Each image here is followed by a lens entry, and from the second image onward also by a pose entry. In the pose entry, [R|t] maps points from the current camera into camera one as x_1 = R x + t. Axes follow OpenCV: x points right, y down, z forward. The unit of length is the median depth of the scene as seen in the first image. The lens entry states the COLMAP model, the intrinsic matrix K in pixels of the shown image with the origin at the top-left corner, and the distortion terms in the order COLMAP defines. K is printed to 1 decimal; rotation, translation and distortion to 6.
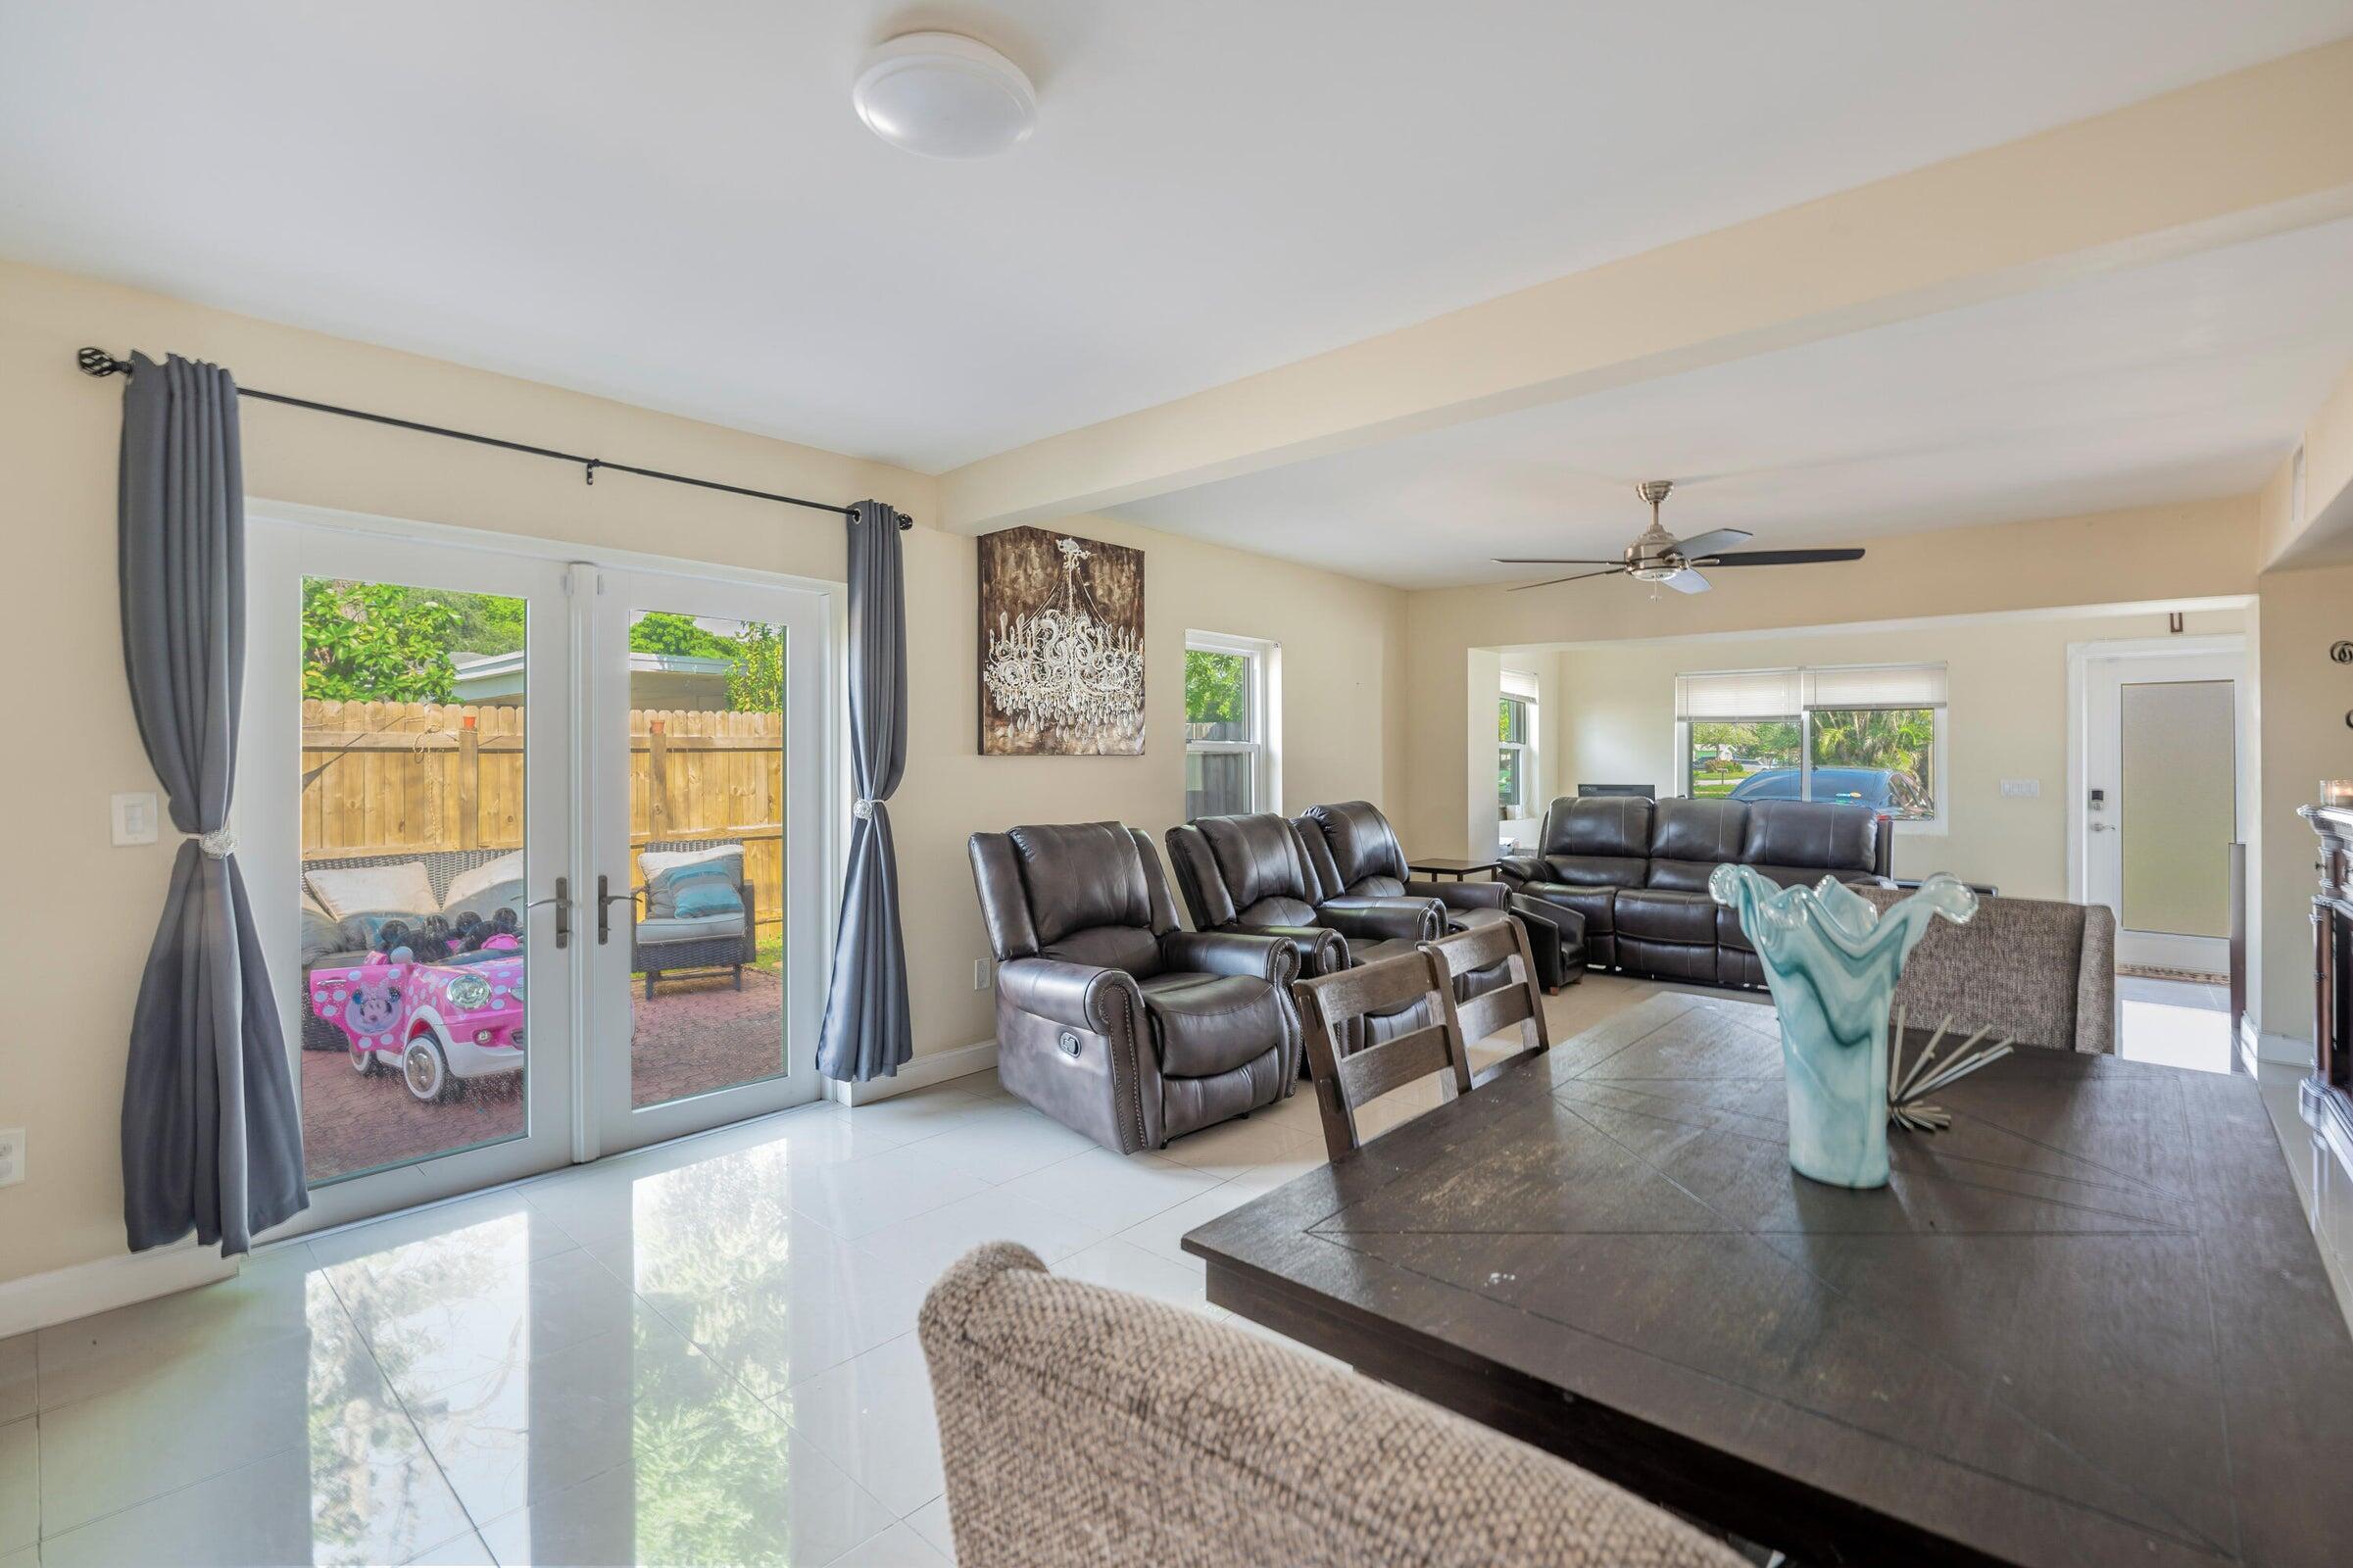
lens RADIAL K [[1056.1, 0, 1162.7], [0, 1056.1, 766.9], [0, 0, 1]] dist [-0.023479, 0.004306]
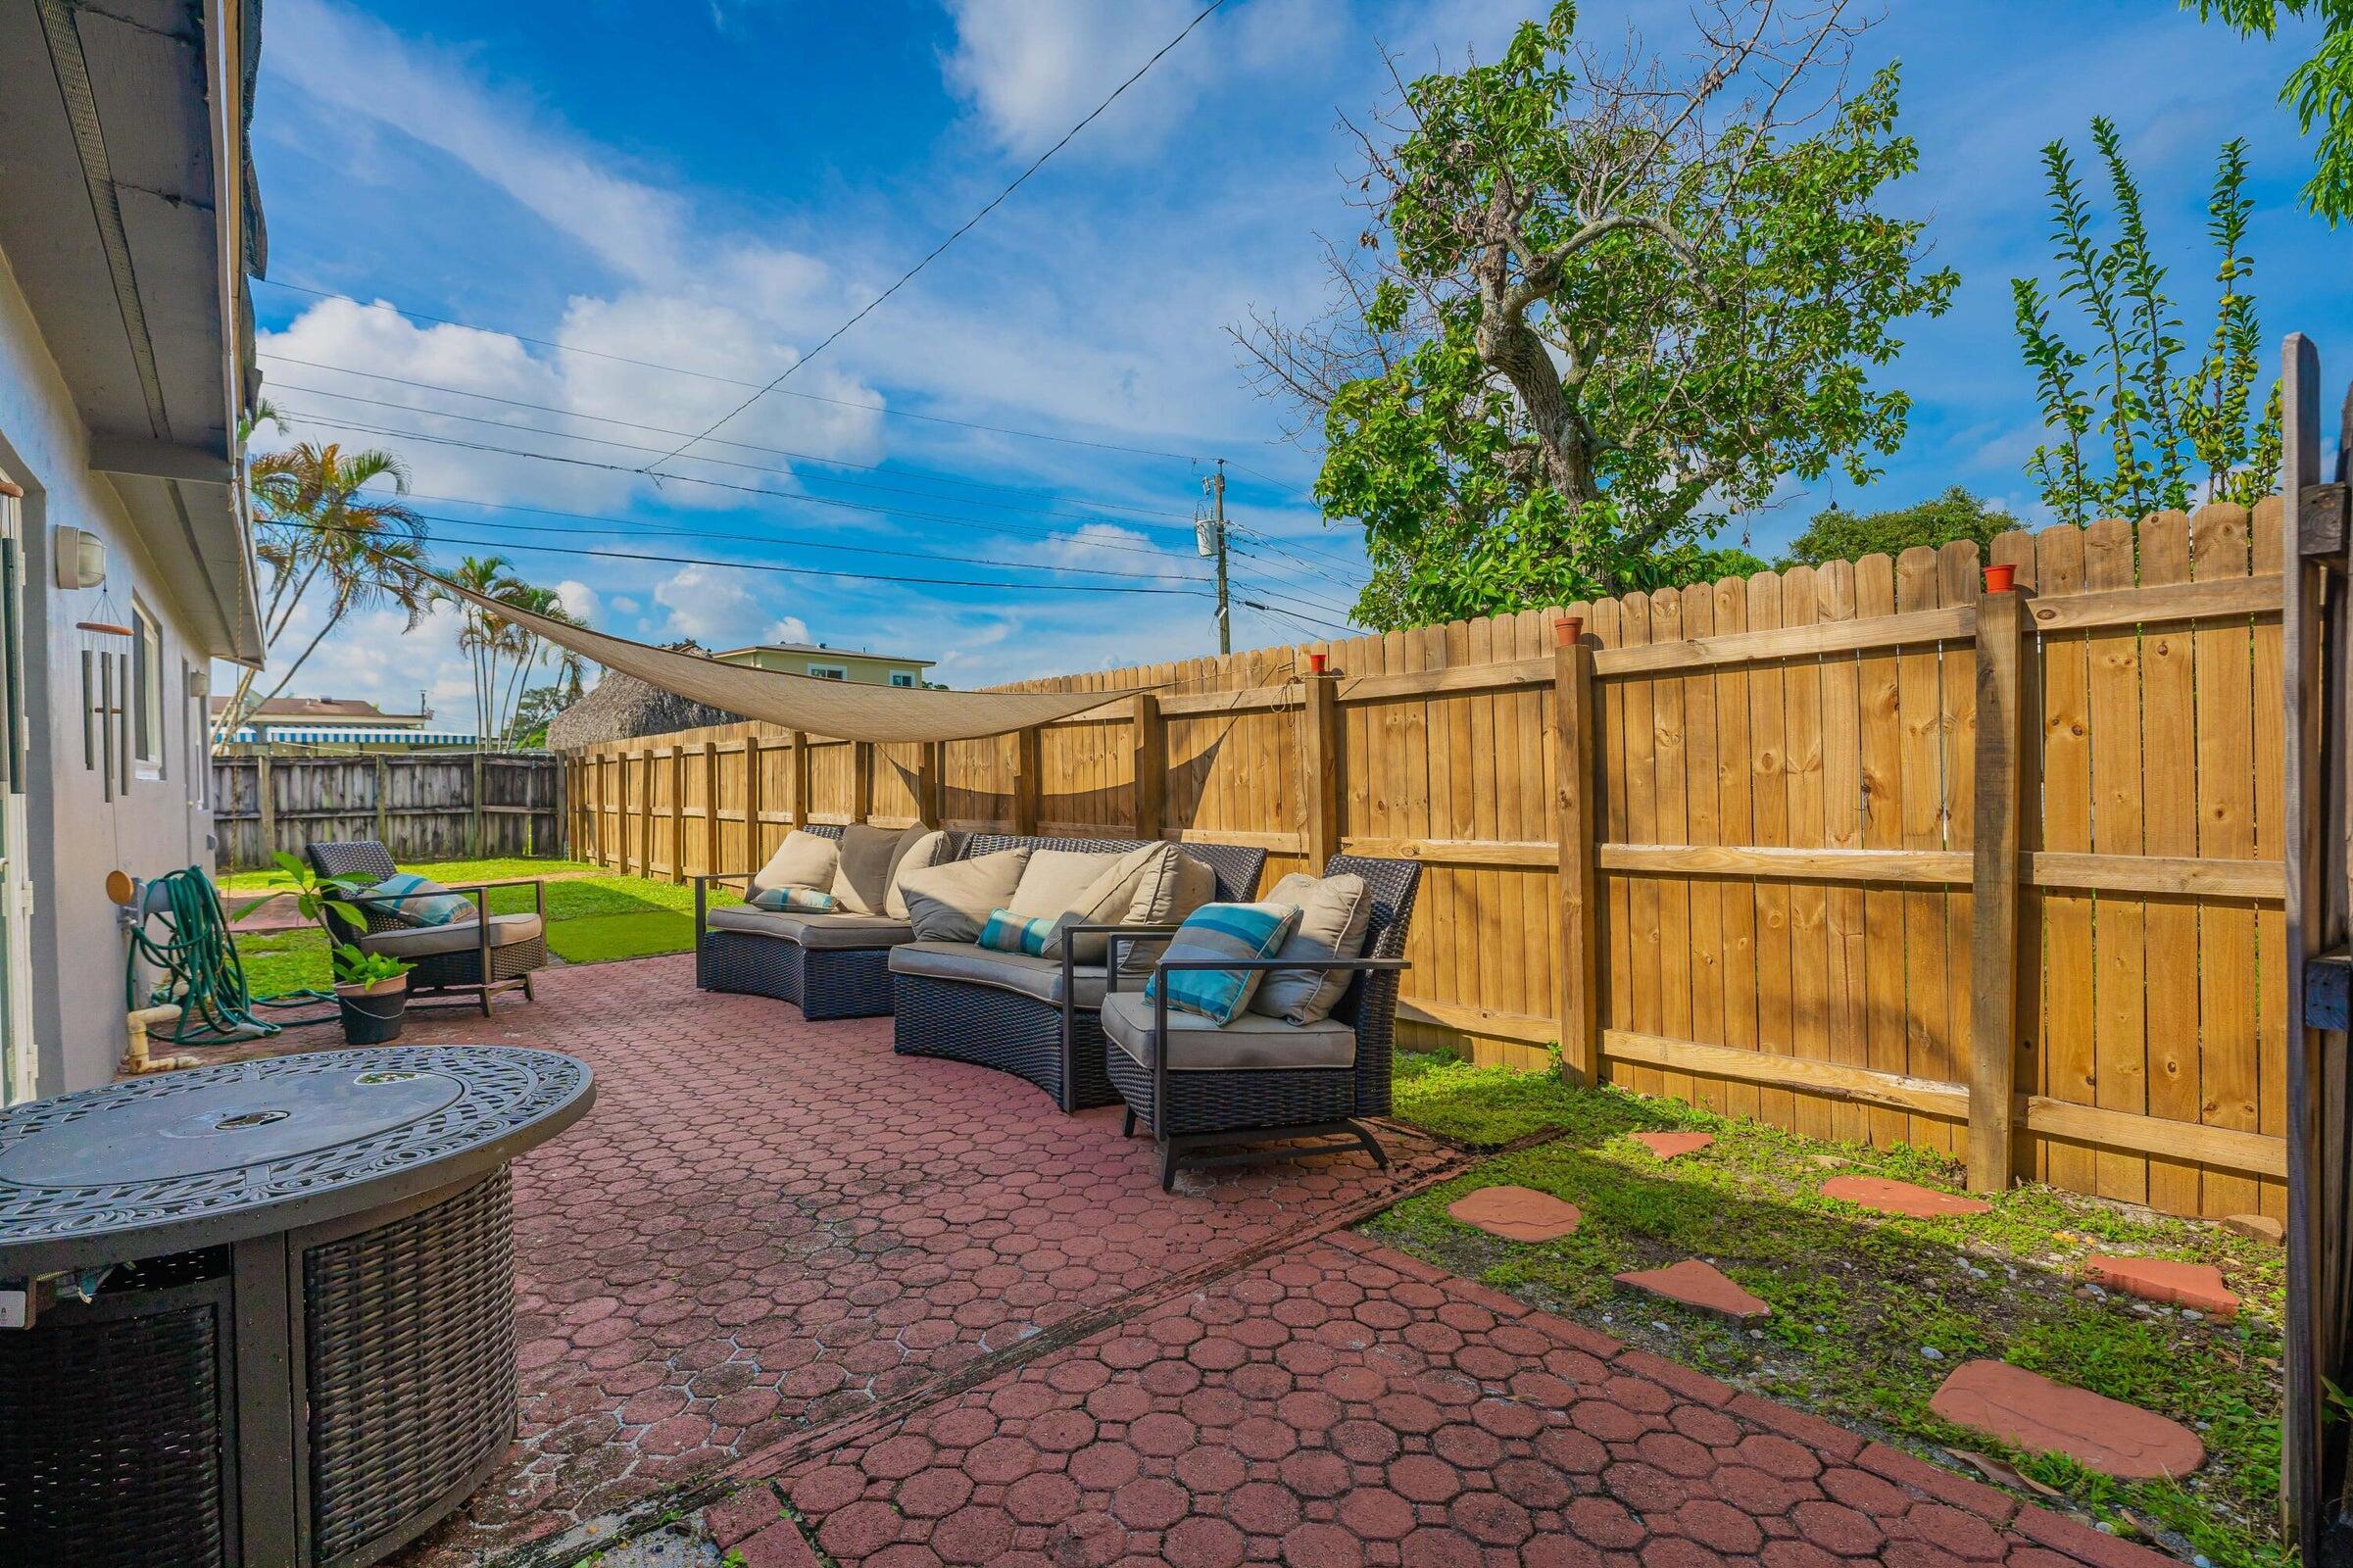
lens RADIAL K [[1056.1, 0, 1171.7], [0, 1056.1, 776.4], [0, 0, 1]] dist [-0.023479, 0.004306]
pose [[-0.107352, 0.002781, -0.994217, 0.073038], [0.014720, 0.999891, 0.001208, 0.042005], [0.994112, -0.014505, -0.107381, 1.372441]]
